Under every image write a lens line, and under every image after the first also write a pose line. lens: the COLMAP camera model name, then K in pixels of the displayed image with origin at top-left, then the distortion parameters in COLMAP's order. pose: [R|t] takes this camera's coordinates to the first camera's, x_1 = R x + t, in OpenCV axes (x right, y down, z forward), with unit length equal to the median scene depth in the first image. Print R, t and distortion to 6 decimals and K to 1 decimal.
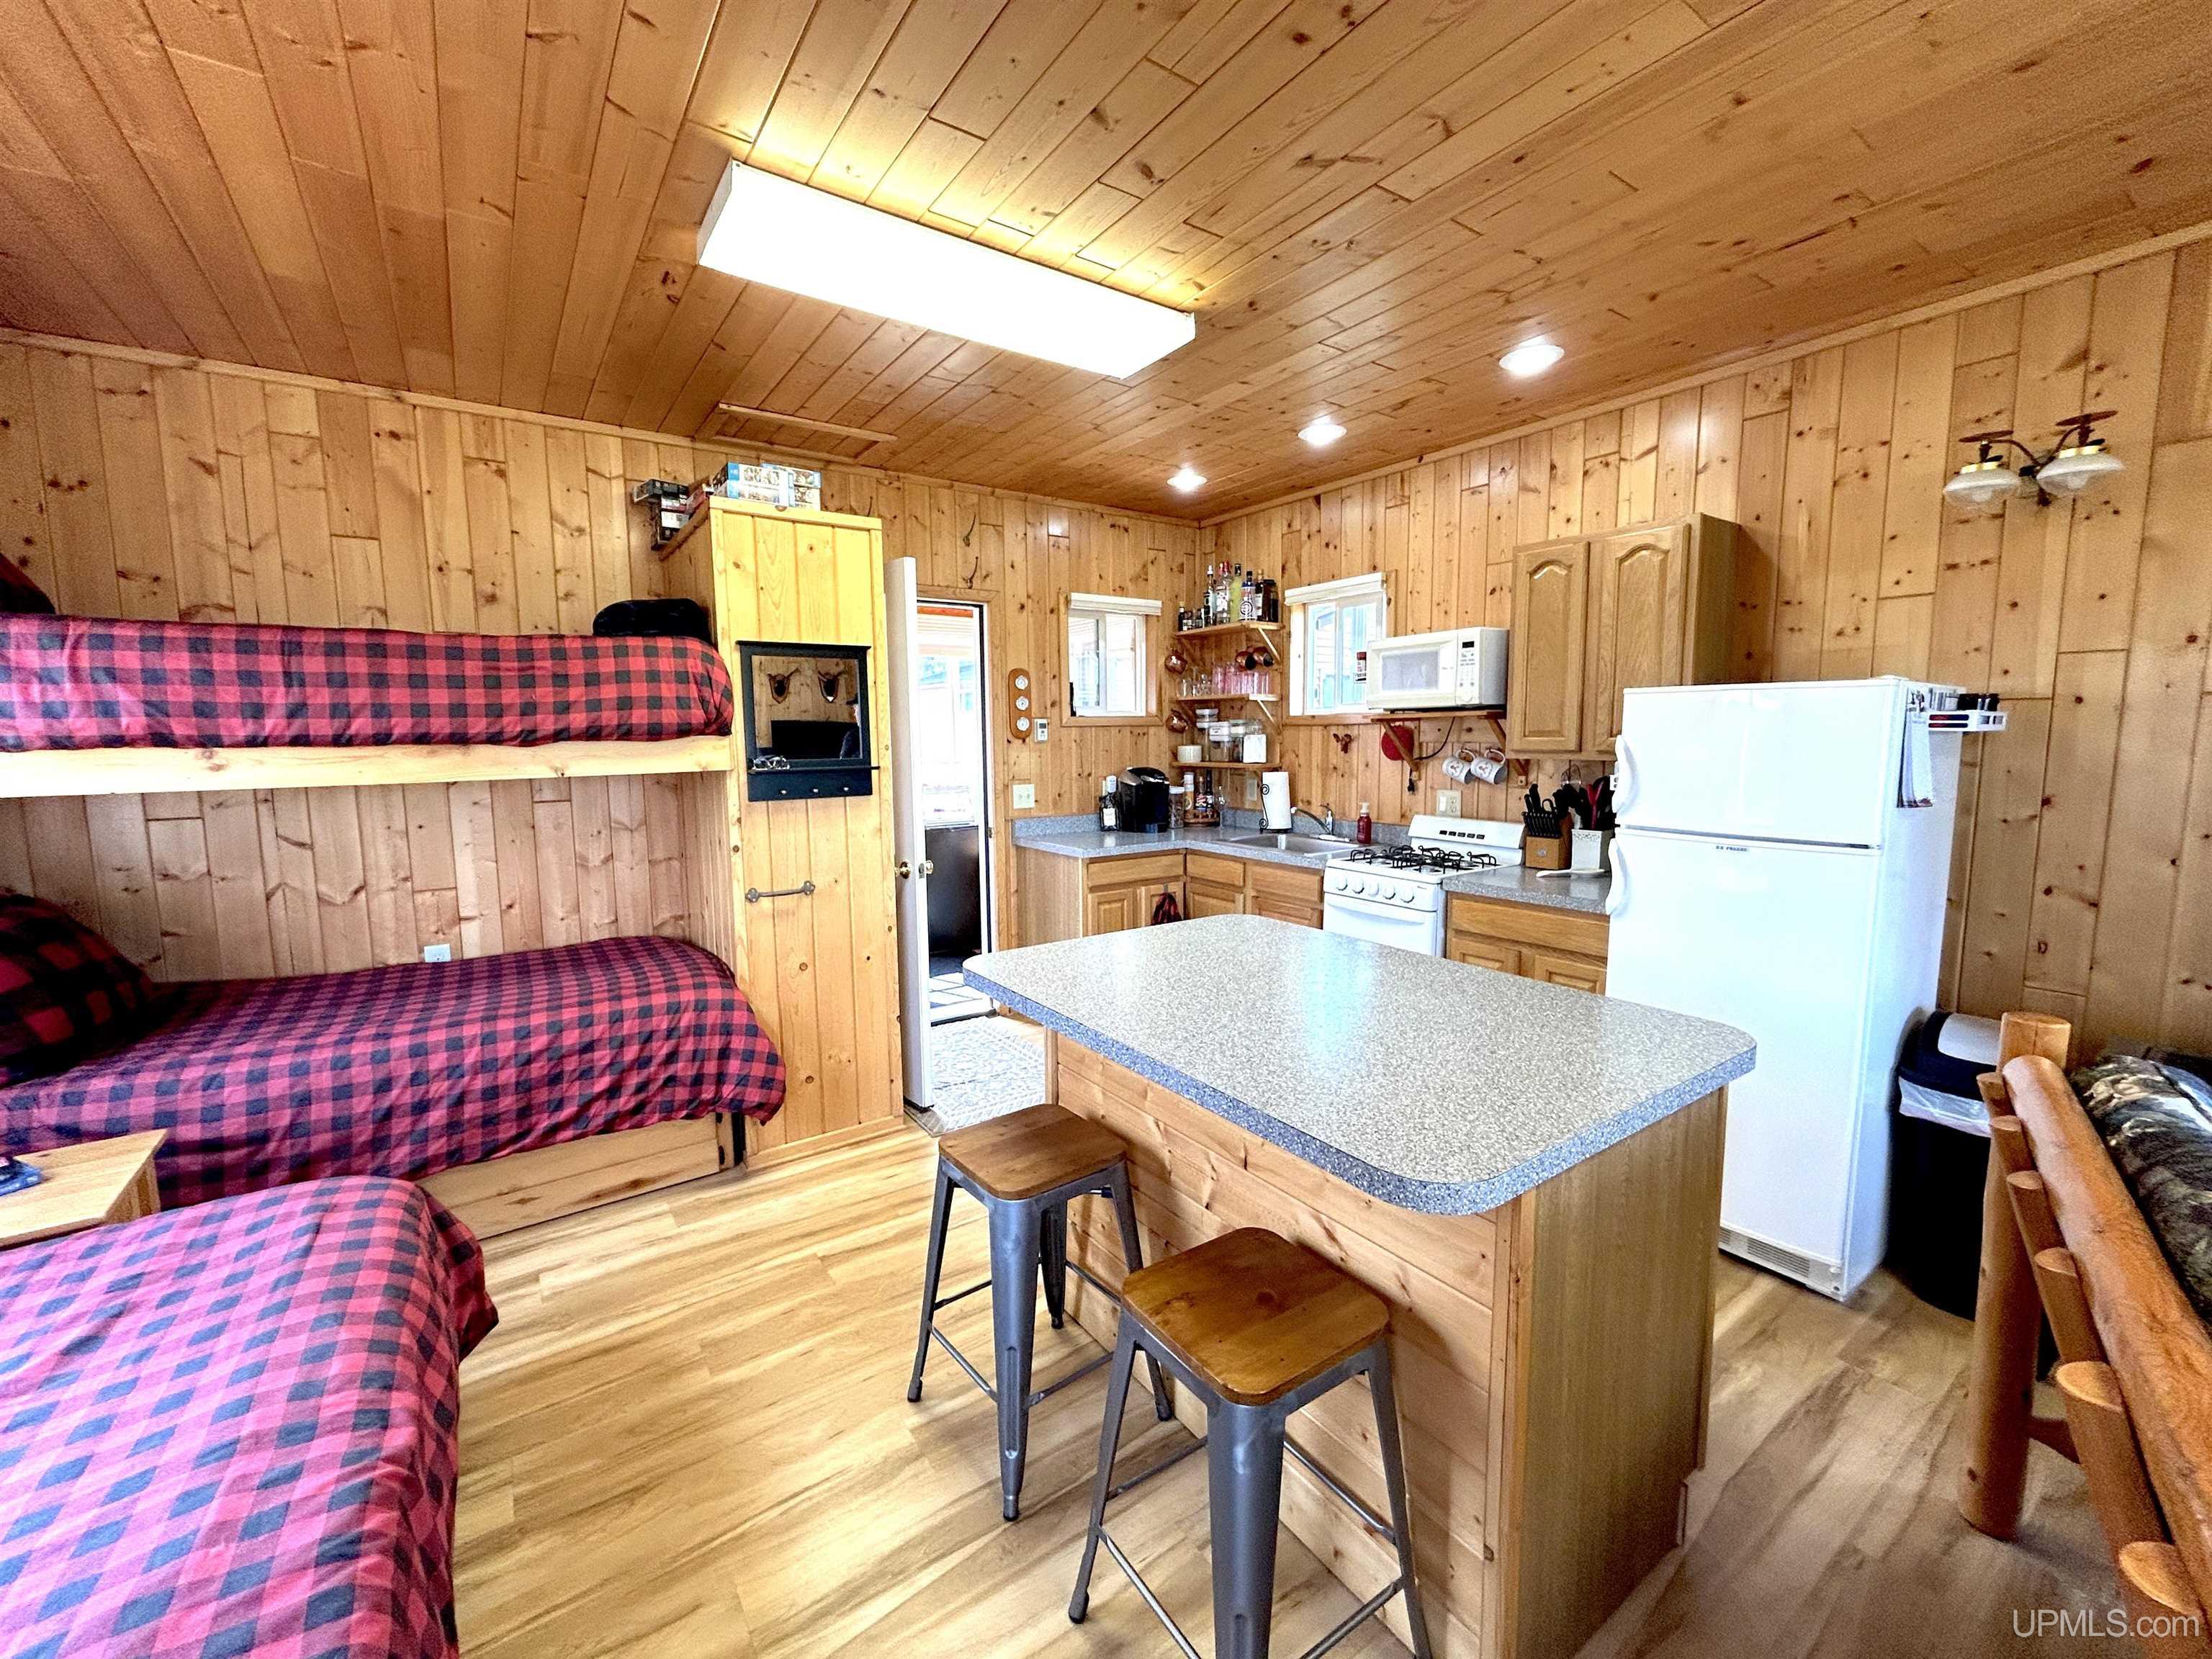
lens RADIAL K [[896.0, 0, 1100.2], [0, 896.0, 827.1], [0, 0, 1]] dist [-0.000024, -0.000052]
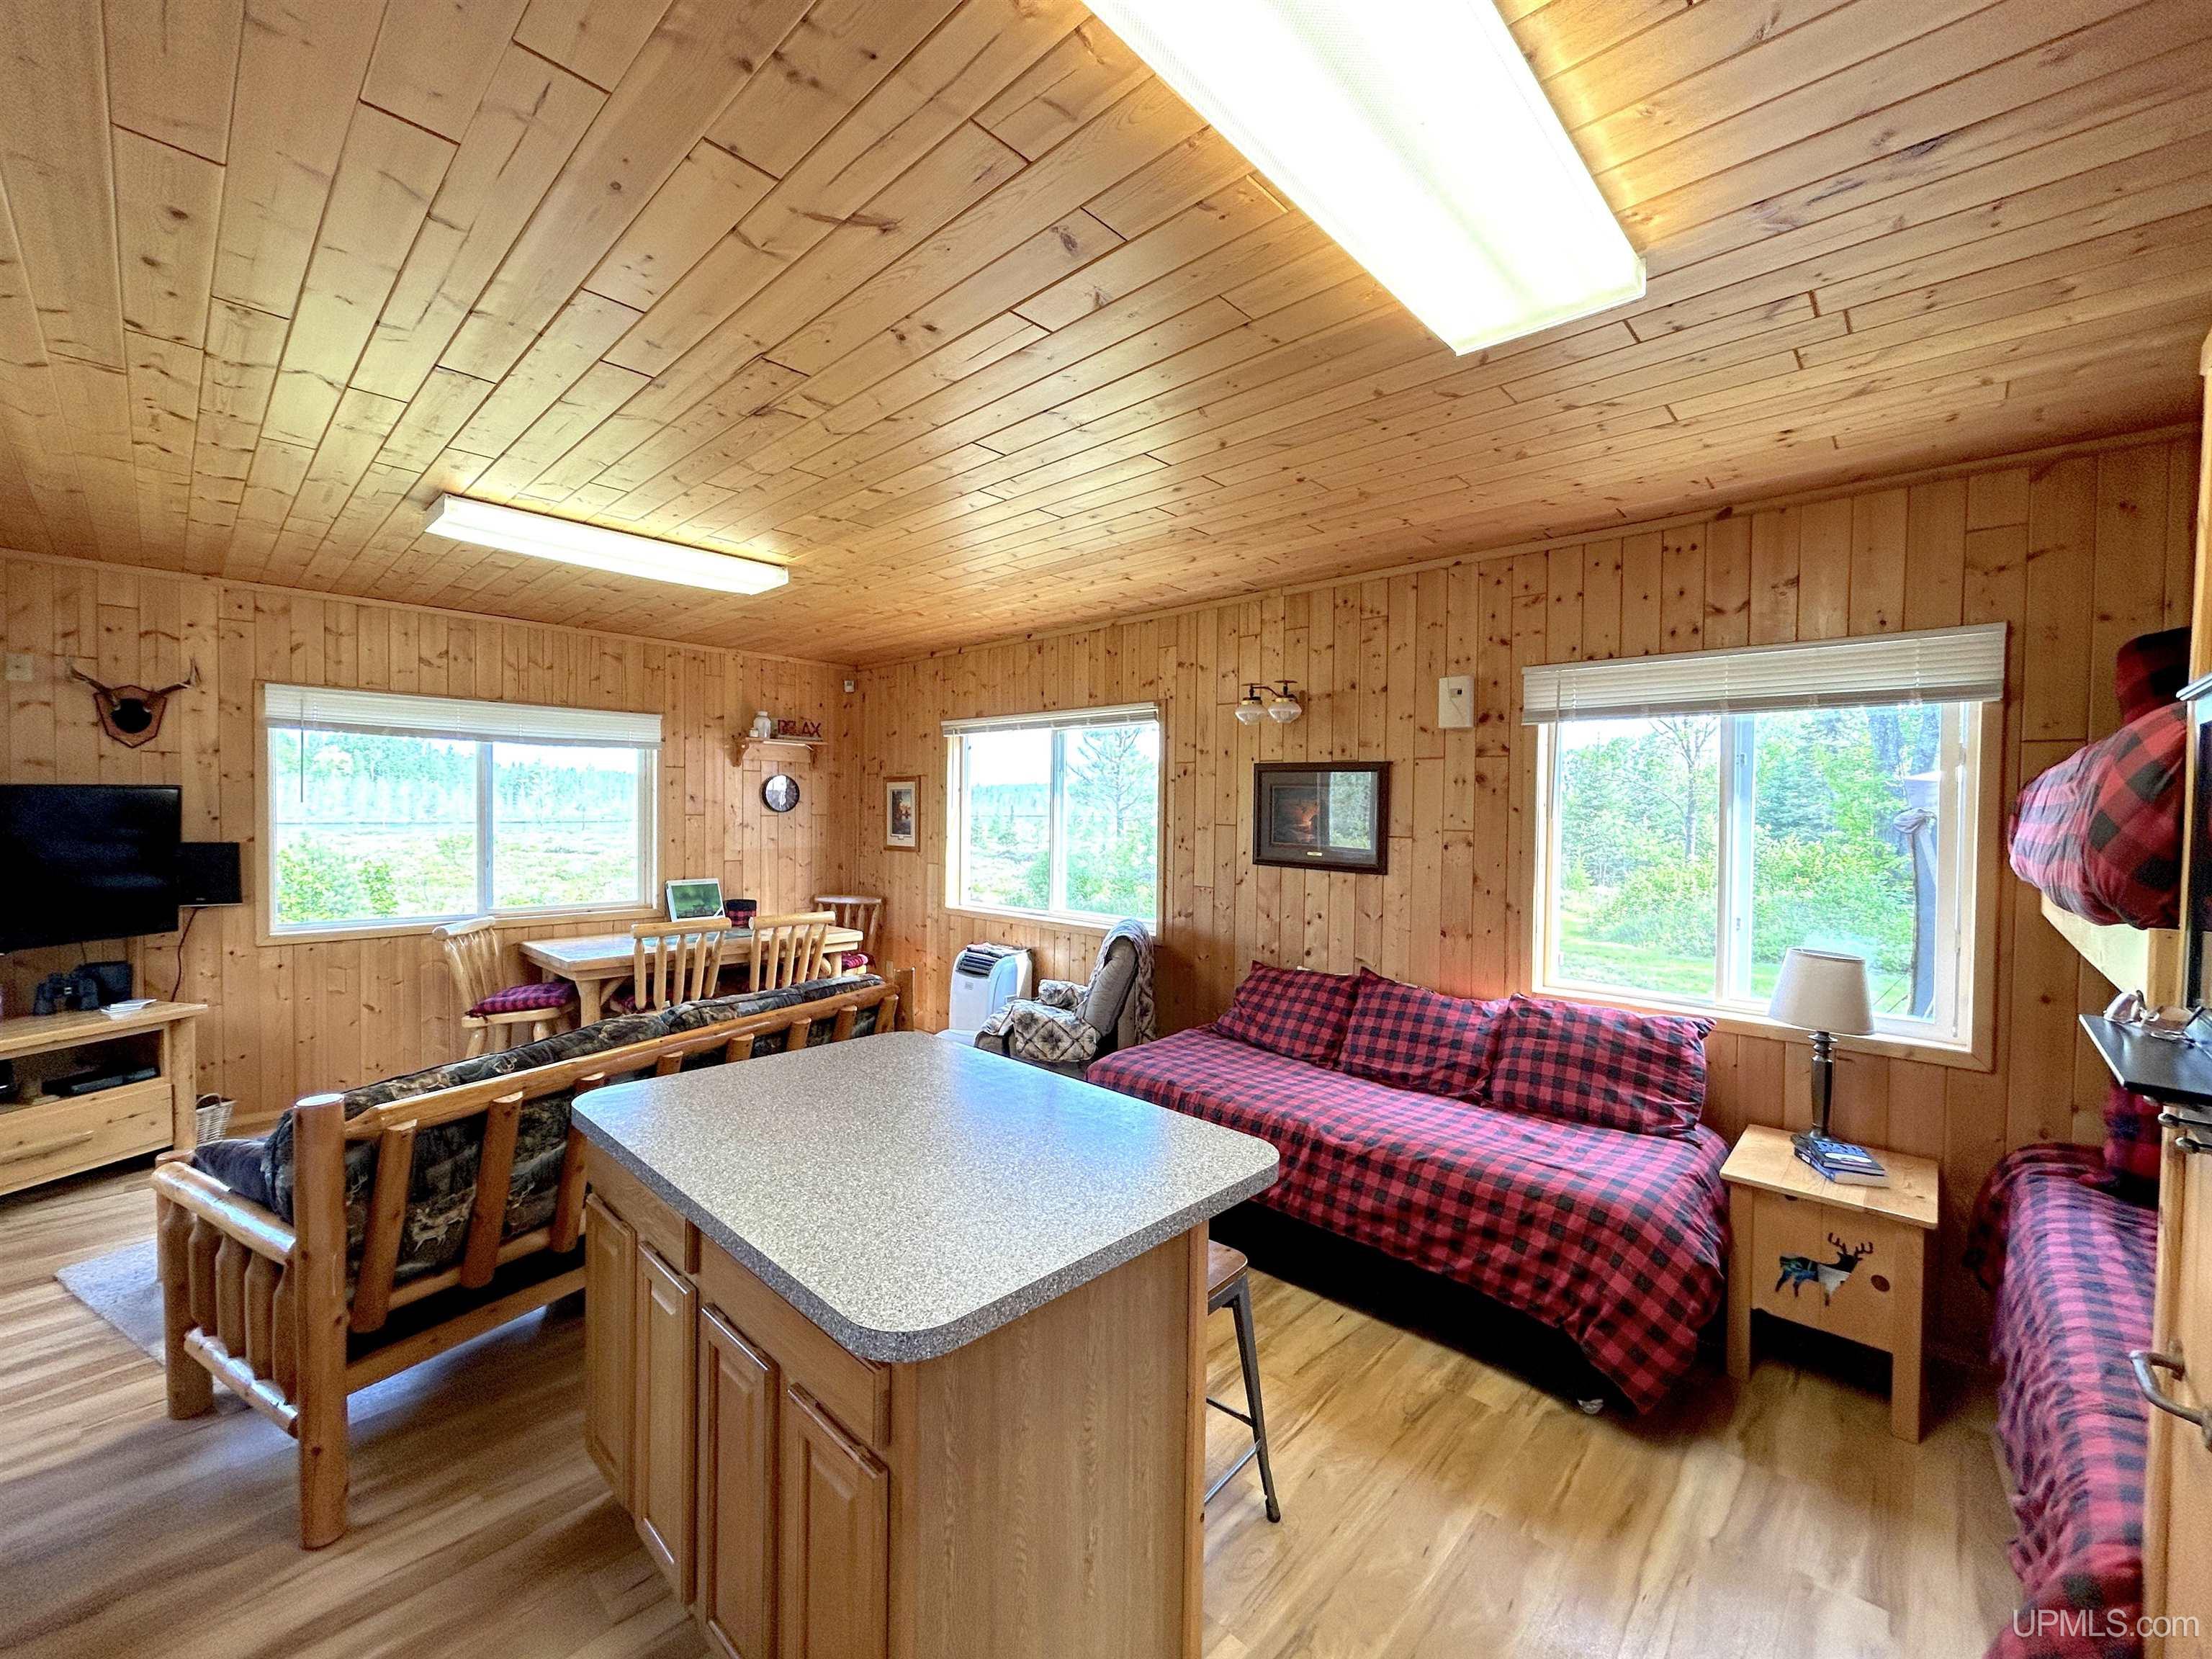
lens RADIAL K [[896.0, 0, 1097.9], [0, 896.0, 827.7], [0, 0, 1]] dist [-0.000024, -0.000052]
pose [[-0.978770, 0.002179, -0.204952, 0.132365], [-0.025313, 0.991003, 0.131421, -0.182260], [0.203395, 0.133819, -0.969909, 1.240832]]
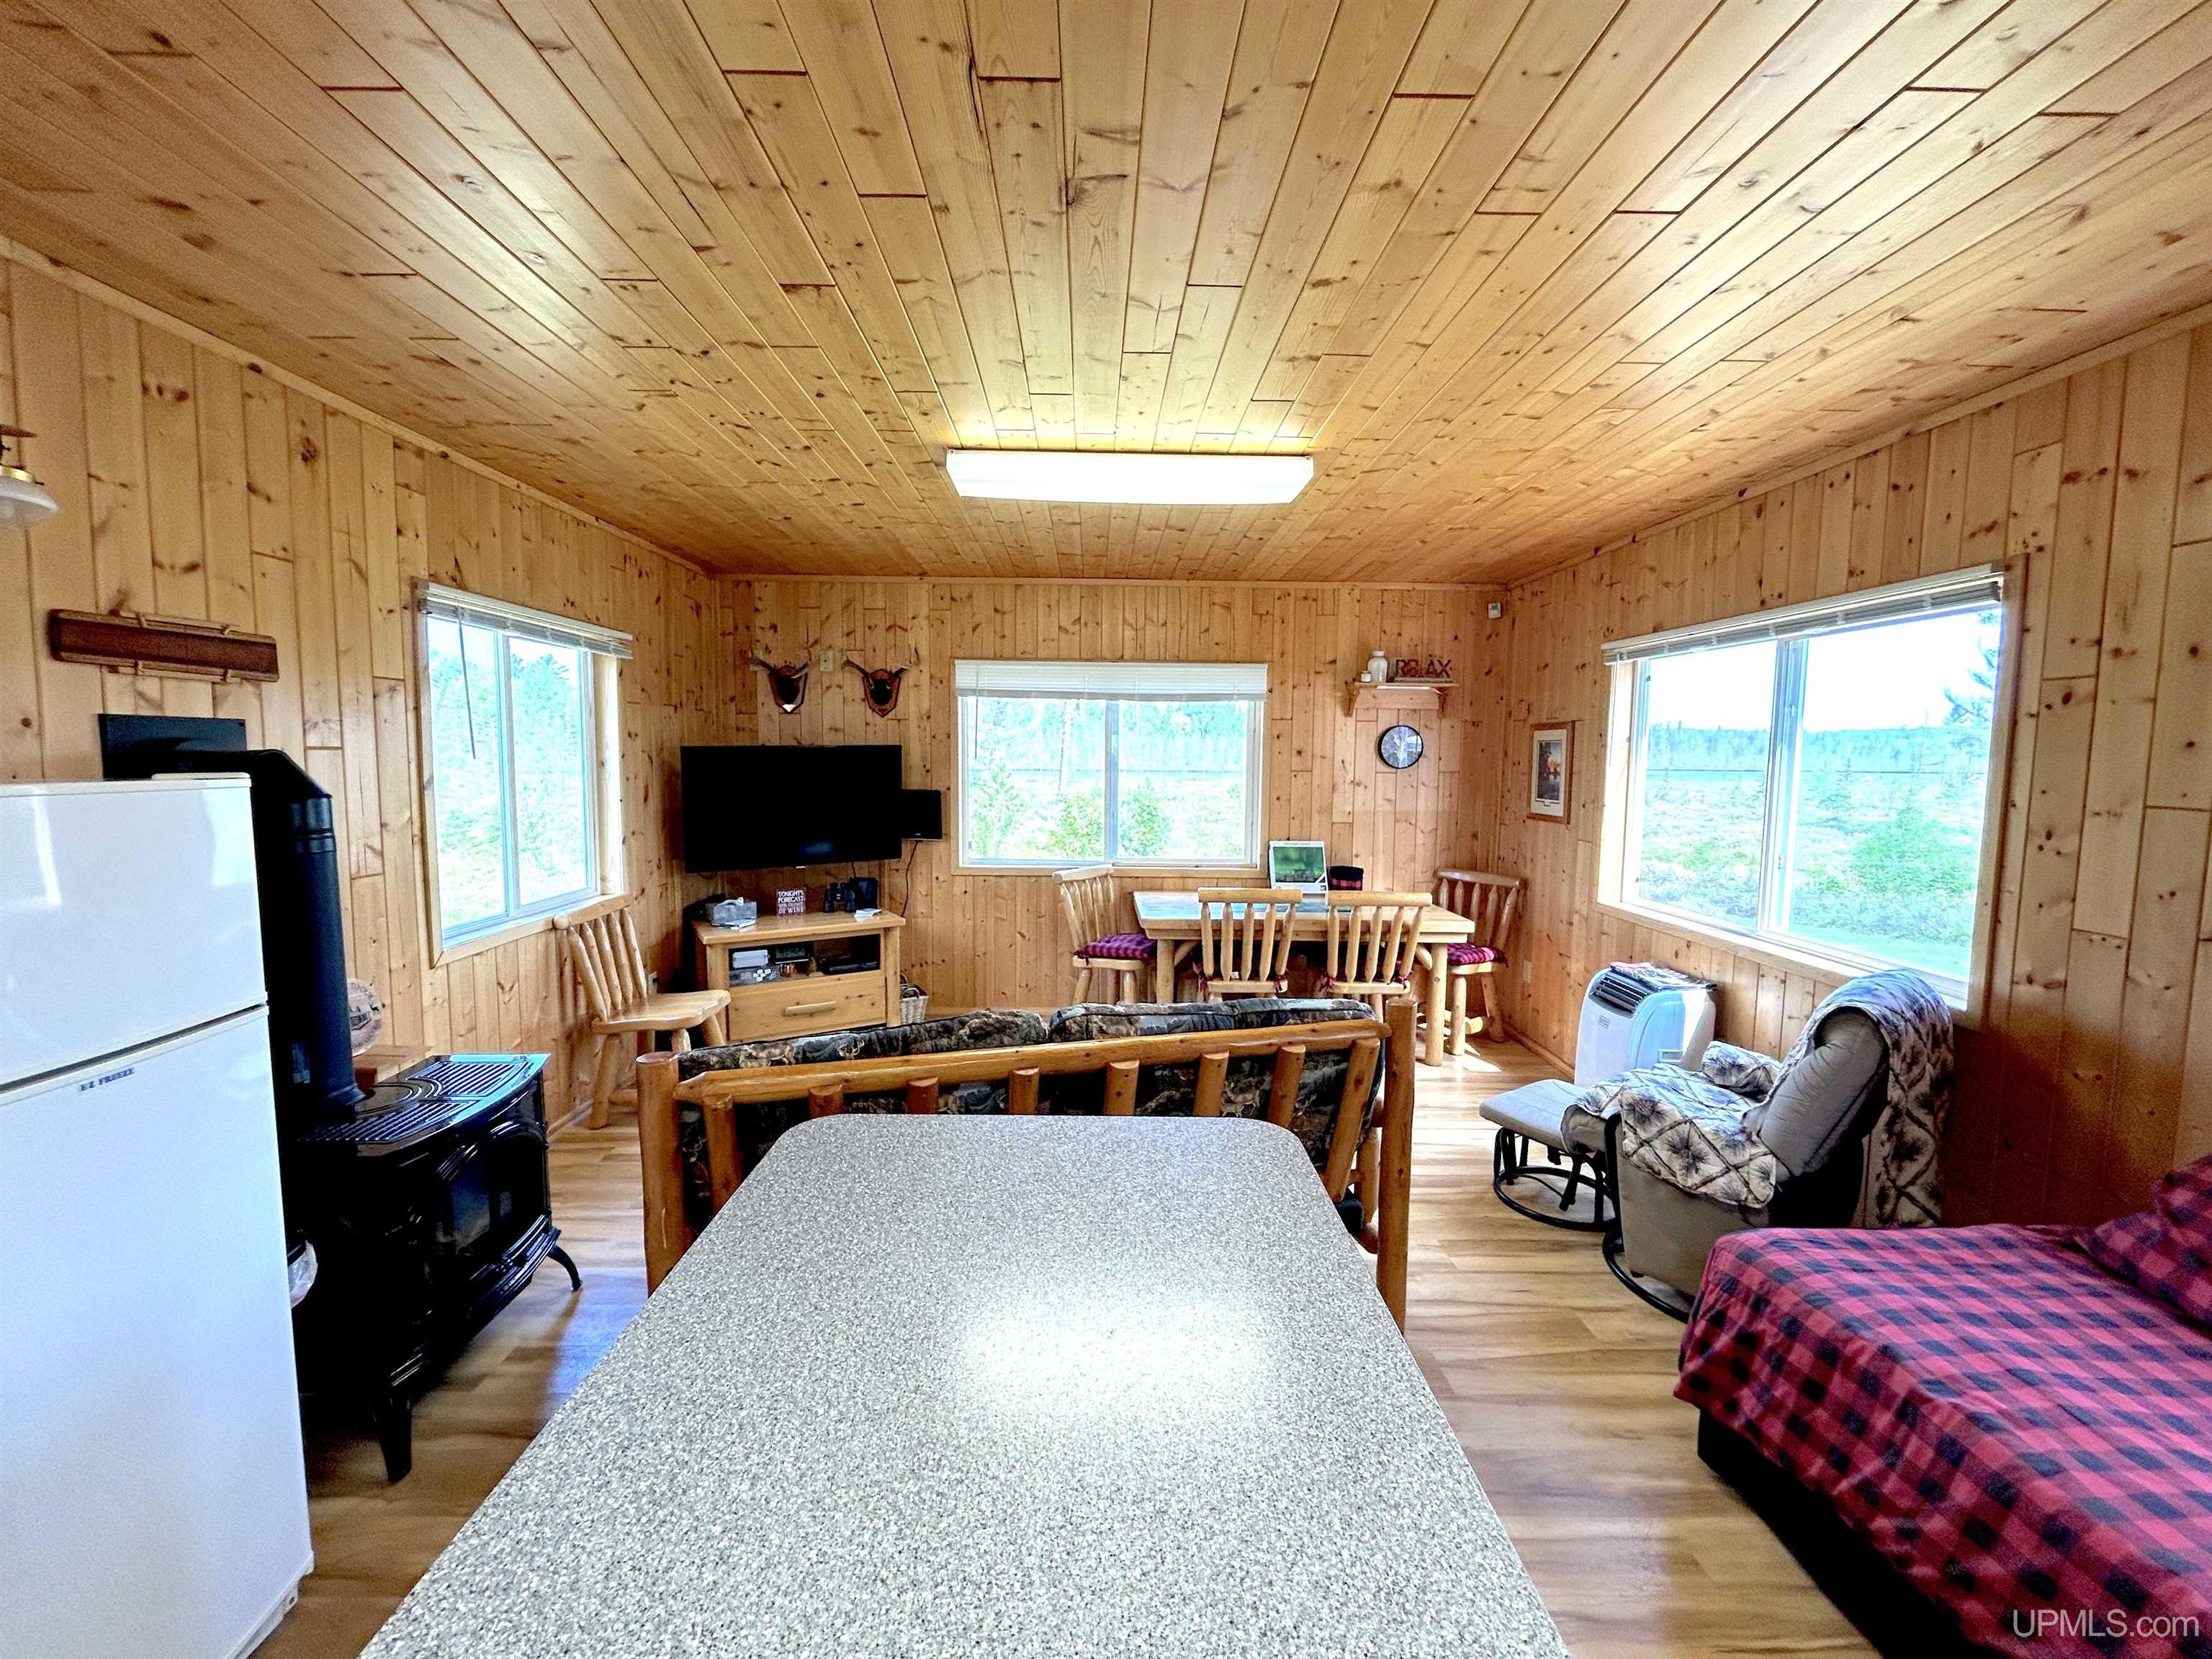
lens RADIAL K [[896.0, 0, 1103.9], [0, 896.0, 826.2], [0, 0, 1]] dist [-0.000024, -0.000052]
pose [[-0.831131, -0.045728, 0.554193, -0.080576], [0.058366, 0.983934, 0.168720, -0.146708], [-0.553004, 0.172575, -0.815110, 0.851104]]
